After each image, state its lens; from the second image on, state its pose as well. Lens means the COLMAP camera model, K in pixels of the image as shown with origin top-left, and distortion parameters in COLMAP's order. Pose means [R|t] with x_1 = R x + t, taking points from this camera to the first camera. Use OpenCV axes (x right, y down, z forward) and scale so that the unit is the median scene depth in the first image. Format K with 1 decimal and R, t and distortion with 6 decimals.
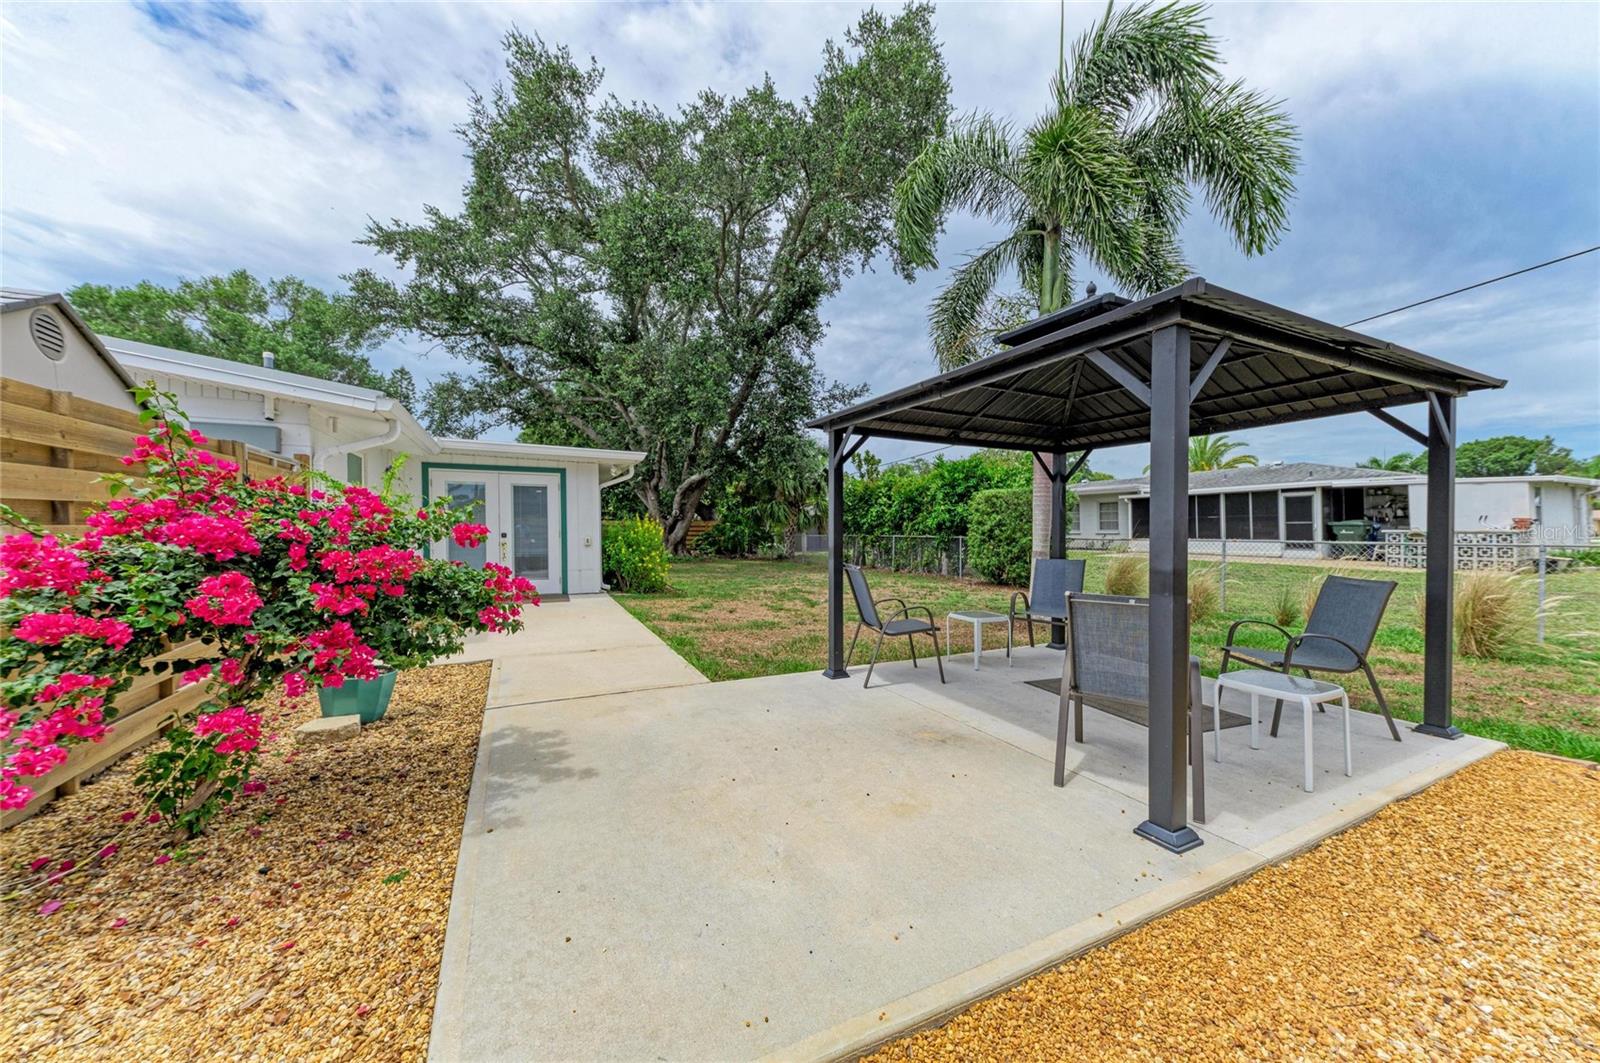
lens RADIAL K [[566.6, 0, 802.5], [0, 566.6, 535.0], [0, 0, 1]] dist [0.015376, -0.002378]
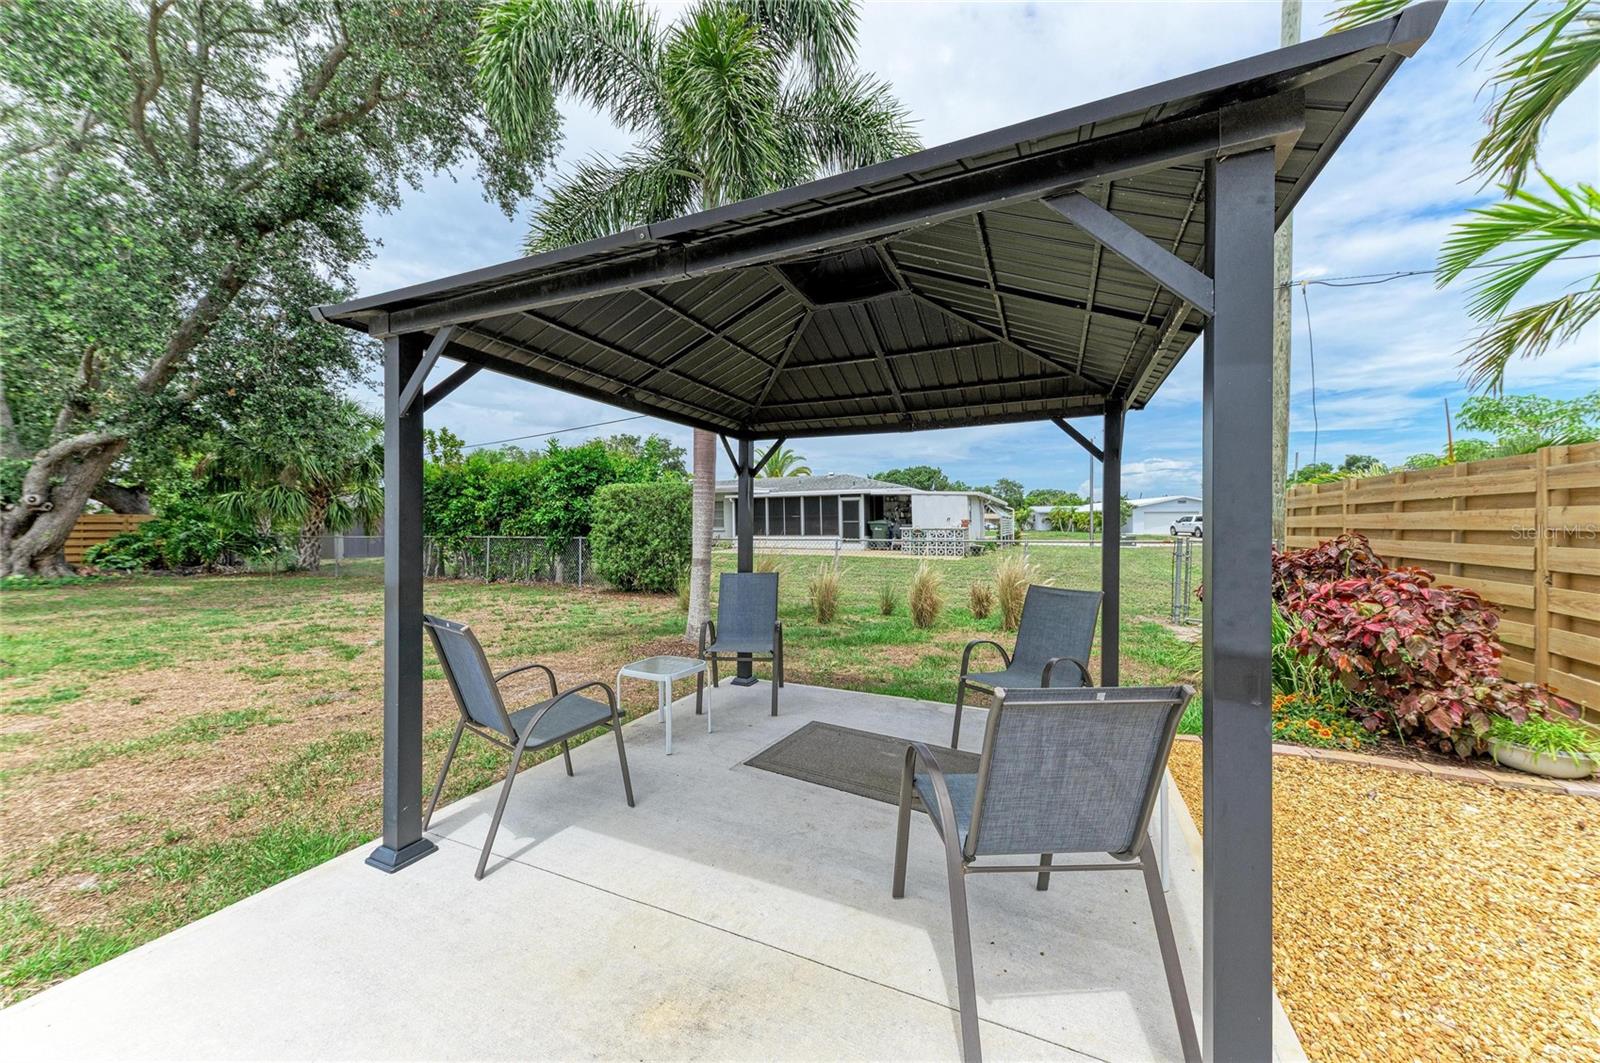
lens RADIAL K [[566.6, 0, 810.6], [0, 566.6, 526.9], [0, 0, 1]] dist [0.015376, -0.002378]
pose [[0.771565, -0.002422, 0.636146, 0.005212], [0.006597, 0.999969, -0.004195, -0.006450], [-0.636117, 0.007434, 0.771557, 0.119294]]
